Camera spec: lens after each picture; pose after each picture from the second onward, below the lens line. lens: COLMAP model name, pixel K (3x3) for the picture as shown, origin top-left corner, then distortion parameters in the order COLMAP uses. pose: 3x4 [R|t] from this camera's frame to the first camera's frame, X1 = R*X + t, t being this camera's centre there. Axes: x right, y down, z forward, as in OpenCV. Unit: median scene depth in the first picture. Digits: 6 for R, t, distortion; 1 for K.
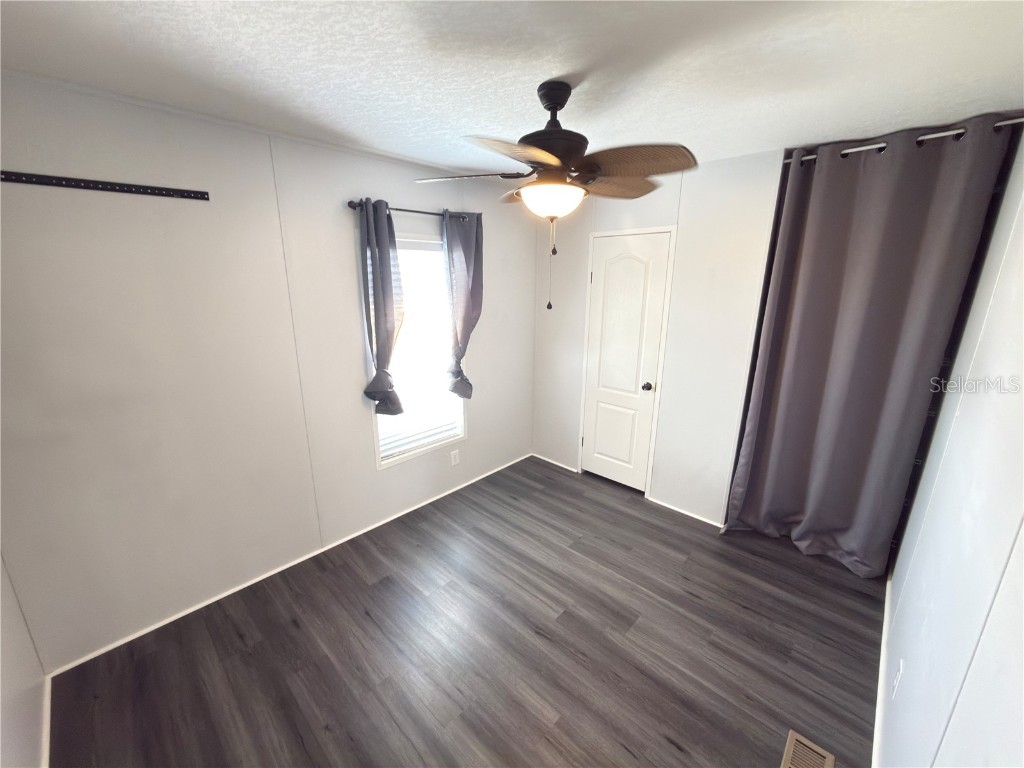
lens RADIAL K [[407.0, 0, 513.0], [0, 407.0, 383.8], [0, 0, 1]] dist [0.002228, -0.000371]
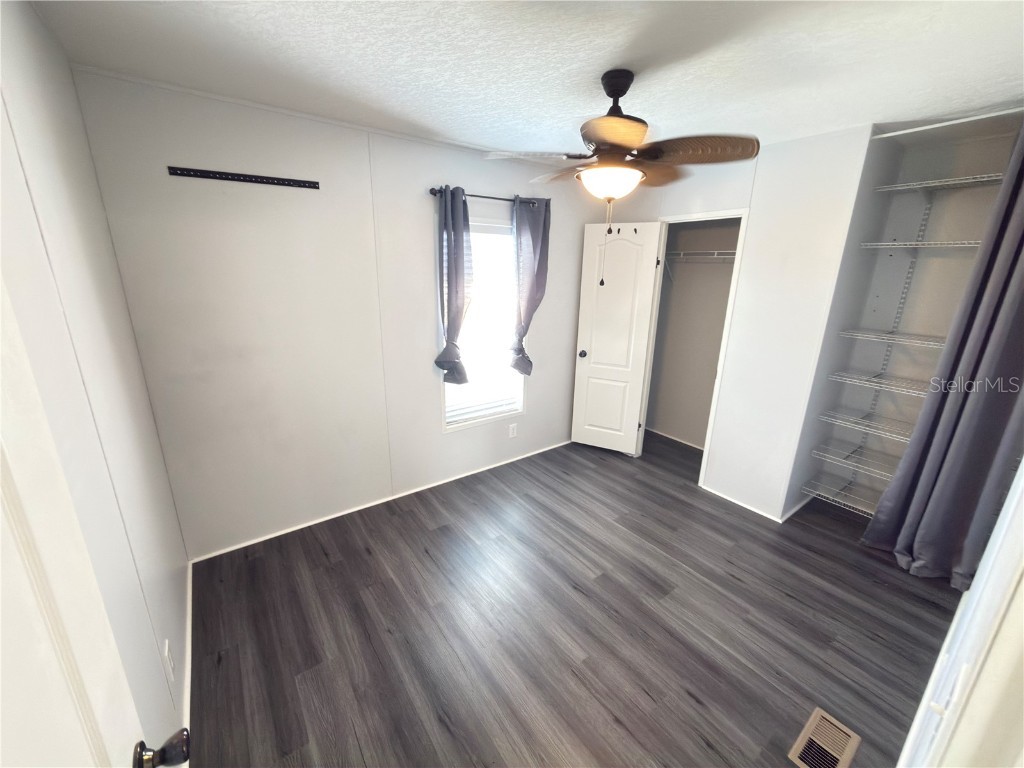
lens RADIAL K [[407.0, 0, 513.0], [0, 407.0, 383.8], [0, 0, 1]] dist [0.002228, -0.000371]
pose [[0.984290, 0.061306, -0.165571, 0.043119], [-0.057945, 0.998005, 0.025059, 0.051894], [0.166777, -0.015071, 0.985879, -0.083644]]
